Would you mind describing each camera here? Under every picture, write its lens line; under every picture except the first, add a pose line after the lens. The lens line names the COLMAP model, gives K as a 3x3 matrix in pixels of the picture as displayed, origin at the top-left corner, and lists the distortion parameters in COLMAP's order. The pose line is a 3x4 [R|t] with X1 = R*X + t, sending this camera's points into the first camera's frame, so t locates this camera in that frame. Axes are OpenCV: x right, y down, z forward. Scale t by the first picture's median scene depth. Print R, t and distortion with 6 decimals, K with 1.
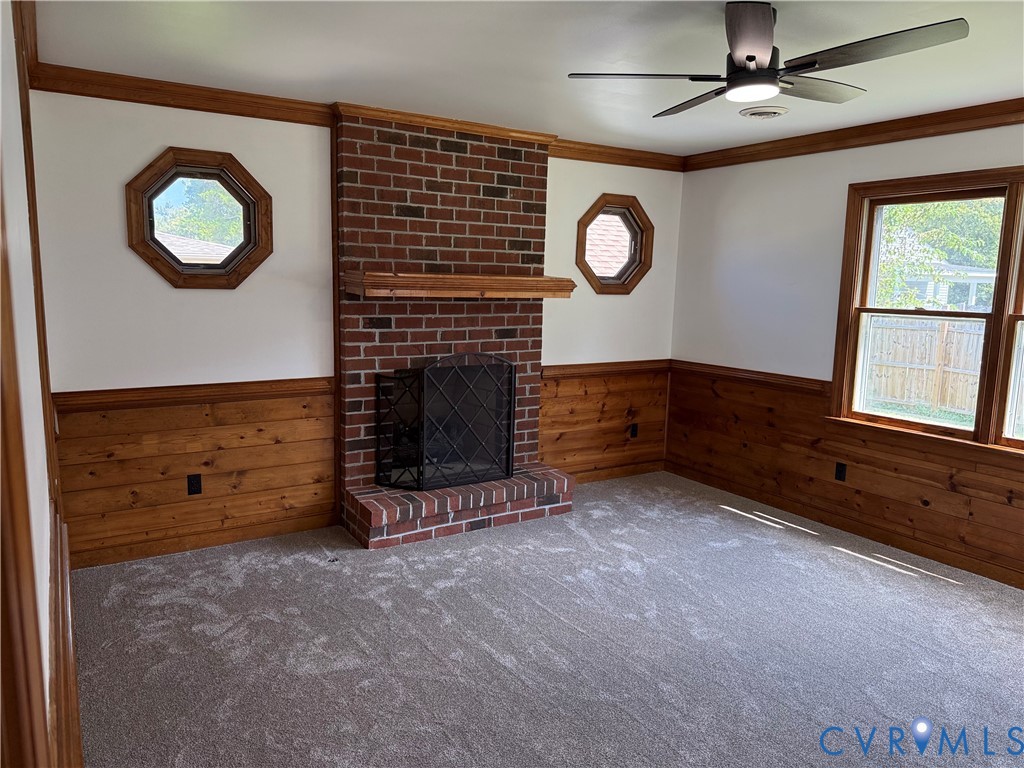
lens RADIAL K [[720.0, 0, 517.5], [0, 720.0, 391.4], [0, 0, 1]] dist [0.079265, -0.105023]
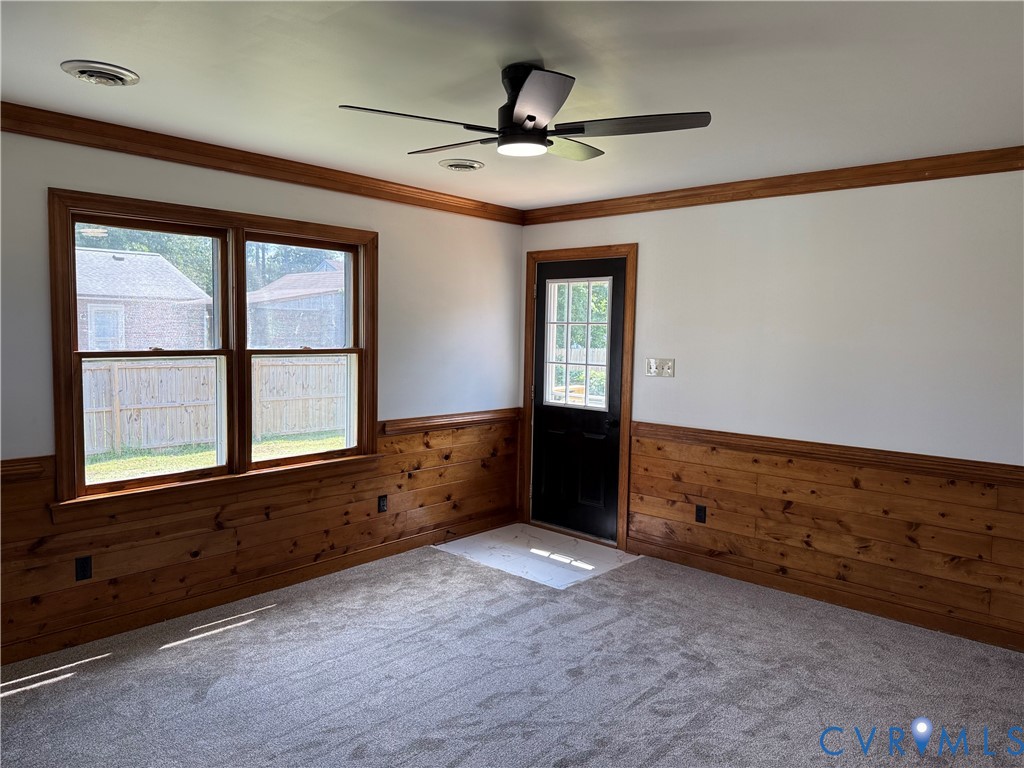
lens RADIAL K [[720.0, 0, 512.3], [0, 720.0, 389.9], [0, 0, 1]] dist [0.079265, -0.105023]
pose [[-0.266295, -0.102976, 0.958375, -0.411976], [0.130038, 0.981349, 0.141577, -0.129915], [-0.955080, 0.162327, -0.247938, 0.790889]]
